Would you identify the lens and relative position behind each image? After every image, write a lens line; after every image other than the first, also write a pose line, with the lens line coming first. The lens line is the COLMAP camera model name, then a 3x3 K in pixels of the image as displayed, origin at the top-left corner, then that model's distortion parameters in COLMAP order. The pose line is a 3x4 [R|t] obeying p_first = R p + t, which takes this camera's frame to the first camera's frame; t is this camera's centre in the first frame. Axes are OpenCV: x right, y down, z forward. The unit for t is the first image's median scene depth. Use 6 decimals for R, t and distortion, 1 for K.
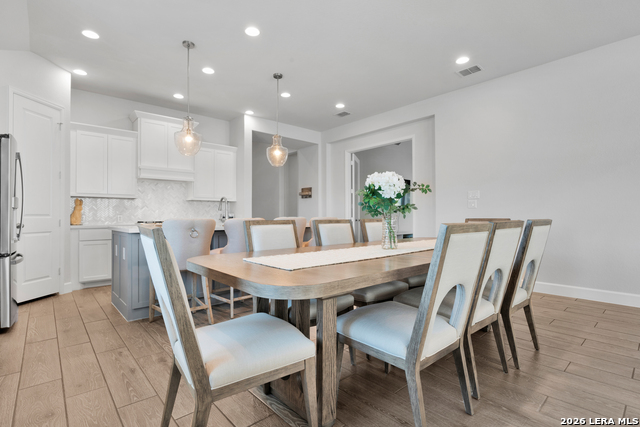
lens RADIAL K [[309.8, 0, 317.8], [0, 309.8, 215.3], [0, 0, 1]] dist [0.000278, 0.000199]
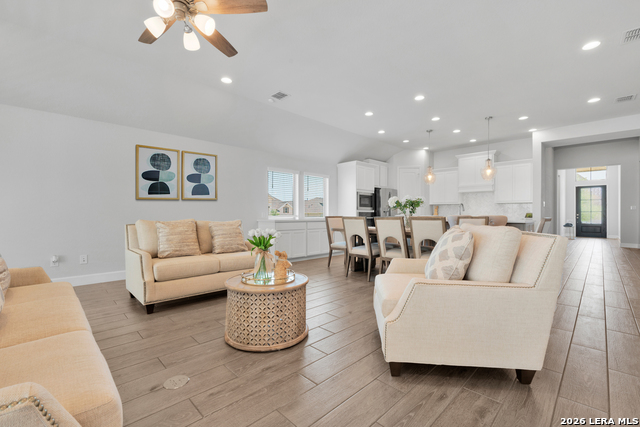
lens RADIAL K [[277.9, 0, 318.3], [0, 277.9, 214.3], [0, 0, 1]] dist [-0.014201, -0.000392]
pose [[0.052224, -0.001216, -0.998635, 0.824430], [-0.000124, 0.999999, -0.001224, 0.002678], [0.998635, 0.000188, 0.052224, 0.103787]]
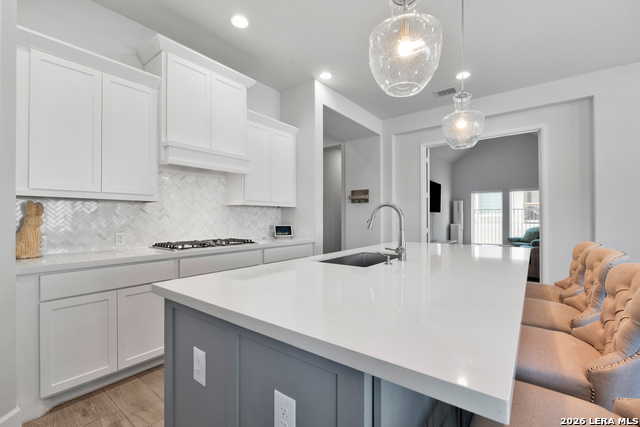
lens RADIAL K [[277.9, 0, 323.2], [0, 277.9, 215.7], [0, 0, 1]] dist [-0.014201, -0.000392]
pose [[0.981710, 0.004819, 0.190323, -0.342405], [-0.004174, 0.999984, -0.003789, -0.025827], [-0.190339, 0.002925, 0.981714, 0.416624]]
